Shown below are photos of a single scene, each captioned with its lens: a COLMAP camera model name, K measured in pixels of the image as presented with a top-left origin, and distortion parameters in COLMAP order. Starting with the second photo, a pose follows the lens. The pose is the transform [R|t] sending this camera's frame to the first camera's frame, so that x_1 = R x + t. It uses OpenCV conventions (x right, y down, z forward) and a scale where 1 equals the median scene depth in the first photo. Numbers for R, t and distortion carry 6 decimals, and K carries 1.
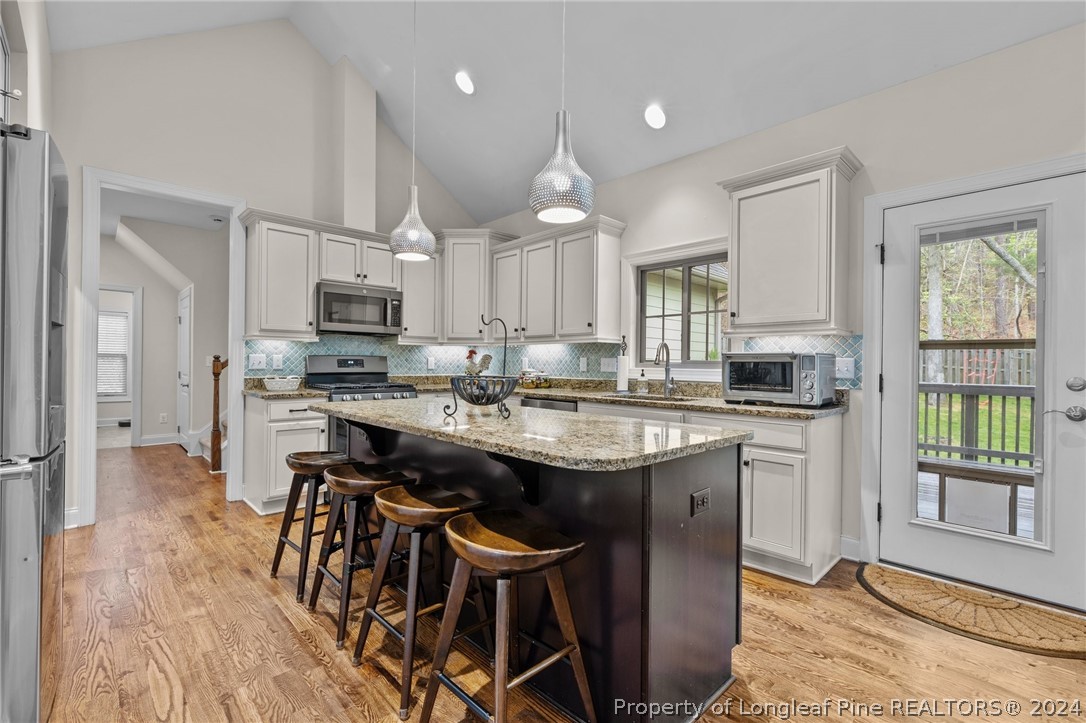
lens RADIAL K [[475.1, 0, 530.6], [0, 475.1, 362.7], [0, 0, 1]] dist [0.005774, -0.002983]
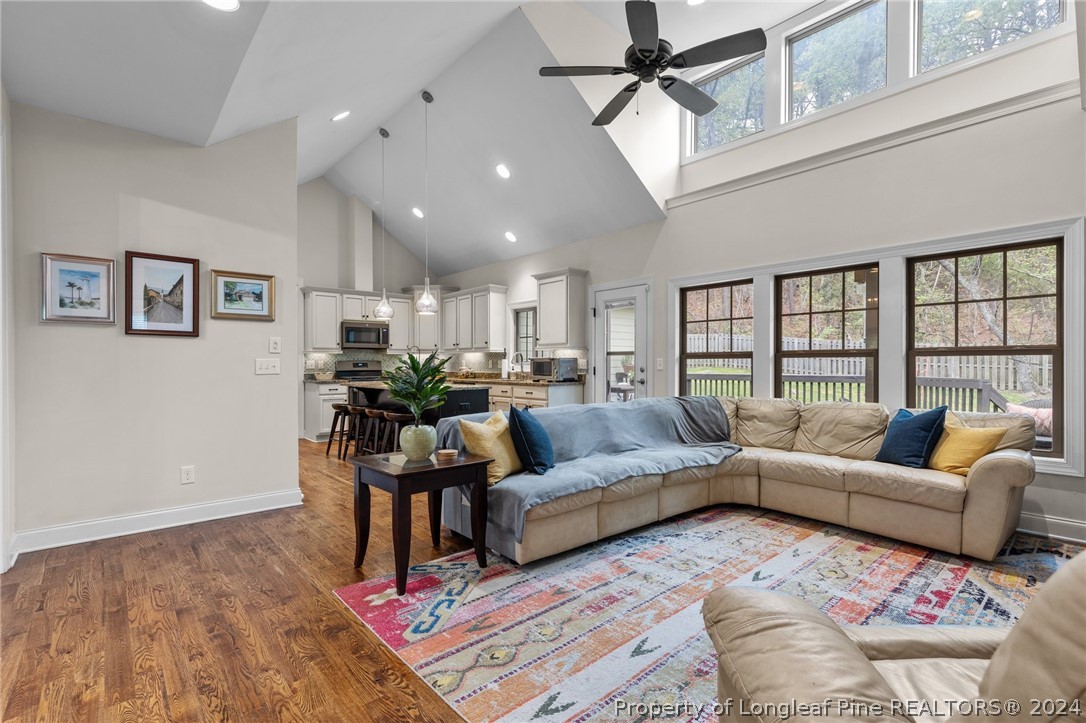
lens RADIAL K [[494.5, 0, 532.2], [0, 494.5, 367.3], [0, 0, 1]] dist [0.003424, 0.000702]
pose [[0.999091, -0.012014, -0.040899, 0.381458], [0.012350, 0.999892, 0.007990, 0.003235], [0.040799, -0.008488, 0.999131, -0.923178]]
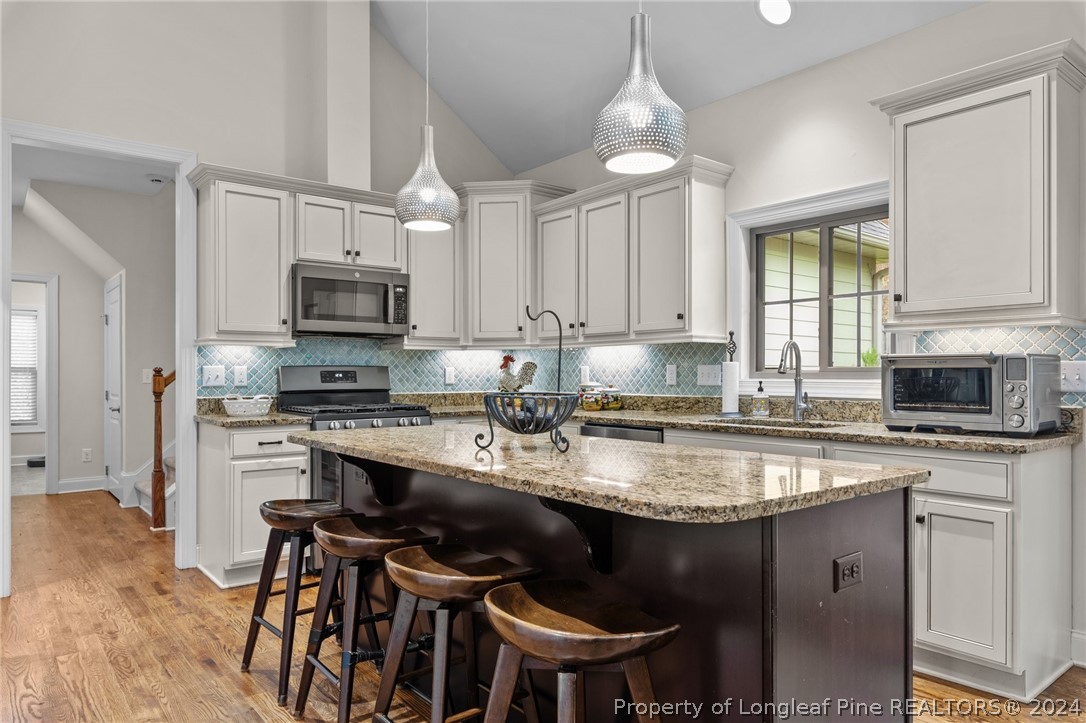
lens RADIAL K [[702.5, 0, 531.7], [0, 702.5, 374.3], [0, 0, 1]] dist [0.003997, -0.001004]
pose [[0.996488, -0.011074, -0.082995, -0.005335], [0.011183, 0.999937, 0.000851, -0.000053], [0.082980, -0.001776, 0.996550, -0.023024]]
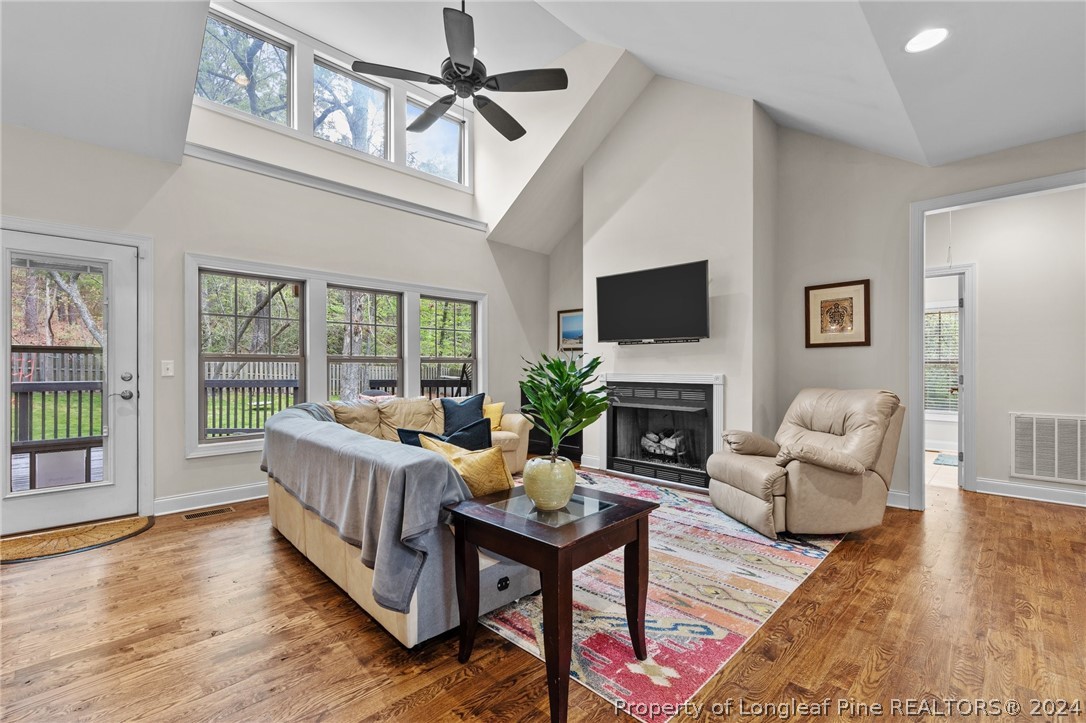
lens RADIAL K [[475.1, 0, 527.6], [0, 475.1, 366.2], [0, 0, 1]] dist [0.005774, -0.002983]
pose [[-0.018251, -0.008851, 0.999794, -0.281565], [-0.001521, 0.999960, 0.008825, -0.003371], [-0.999832, -0.001360, -0.018264, -0.188721]]
